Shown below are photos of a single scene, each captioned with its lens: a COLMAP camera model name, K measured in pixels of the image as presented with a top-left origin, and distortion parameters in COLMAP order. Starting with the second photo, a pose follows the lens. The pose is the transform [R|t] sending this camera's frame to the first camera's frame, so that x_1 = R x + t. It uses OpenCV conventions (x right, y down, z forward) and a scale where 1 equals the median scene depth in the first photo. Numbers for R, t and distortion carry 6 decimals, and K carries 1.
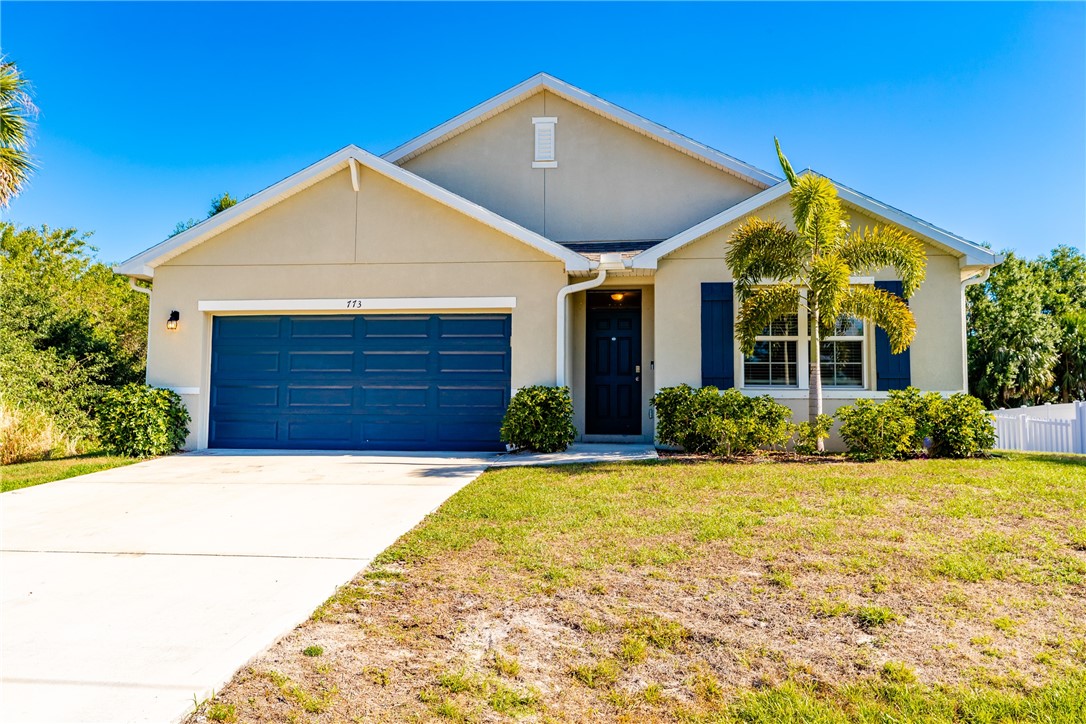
lens RADIAL K [[885.1, 0, 541.2], [0, 885.1, 357.5], [0, 0, 1]] dist [-0.008072, -0.009743]
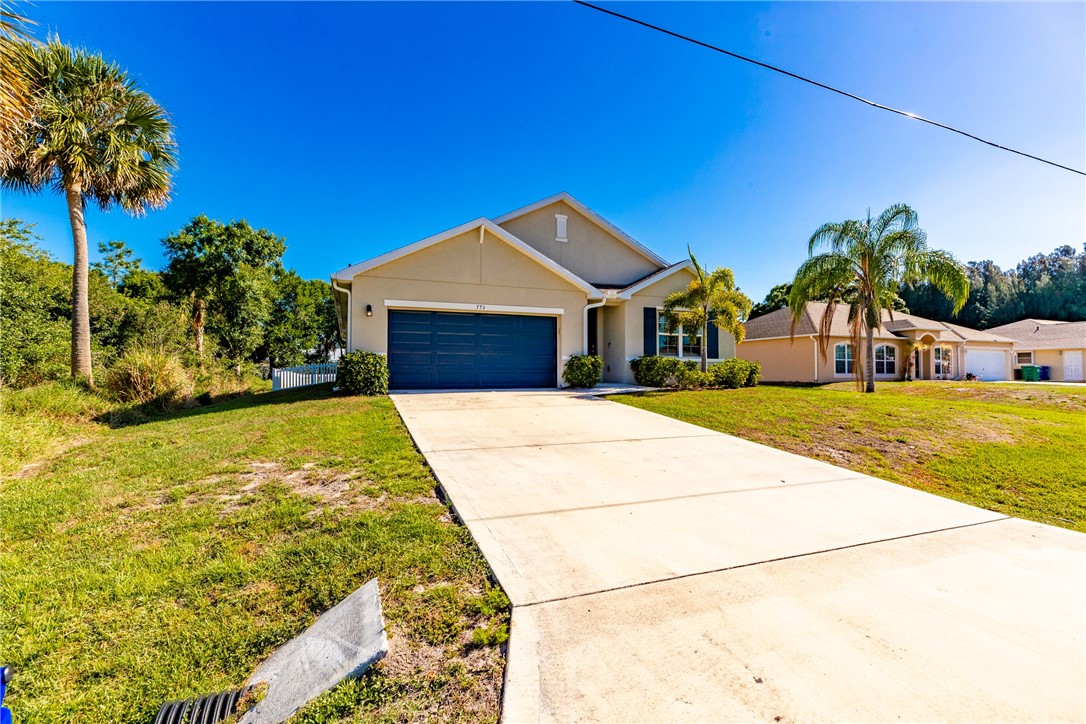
lens RADIAL K [[494.3, 0, 545.2], [0, 494.3, 361.6], [0, 0, 1]] dist [-0.013286, 0.000263]
pose [[0.878432, 0.005761, 0.477832, -0.565725], [-0.031170, 0.998489, 0.045264, -0.000064], [-0.476849, -0.054656, 0.877284, 0.058831]]
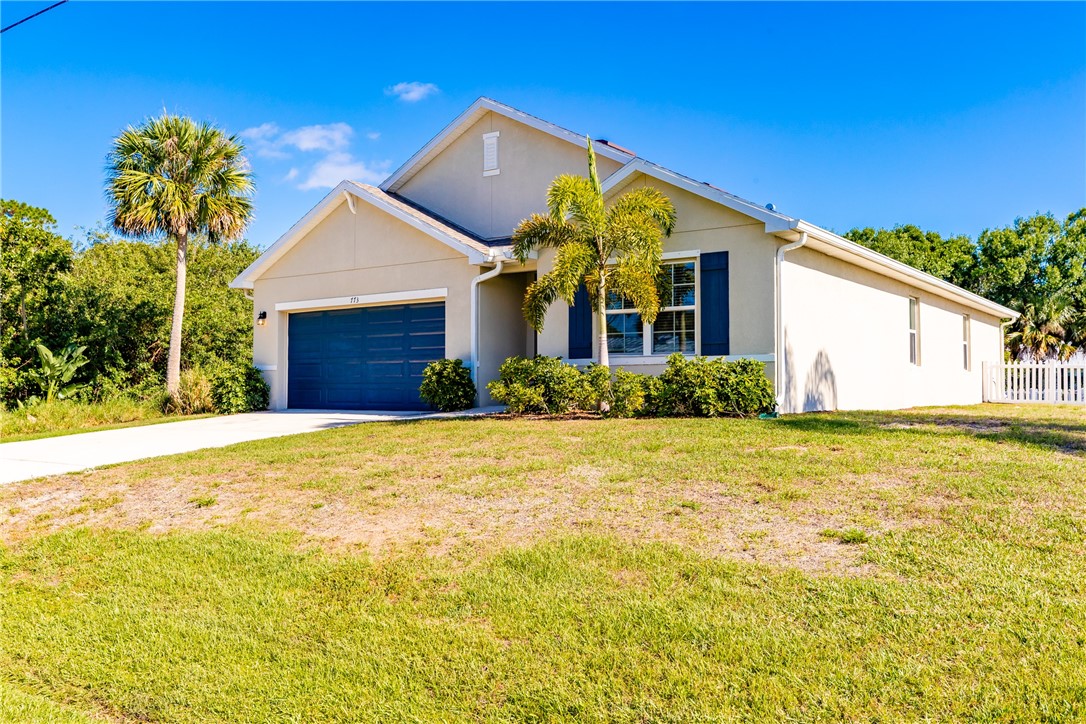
lens RADIAL K [[917.8, 0, 541.1], [0, 917.8, 366.4], [0, 0, 1]] dist [-0.038132, 0.005459]
pose [[0.870750, -0.020512, -0.491299, 0.697199], [0.044961, 0.998265, 0.038008, -0.000632], [0.489667, -0.055185, 0.870161, -0.063301]]
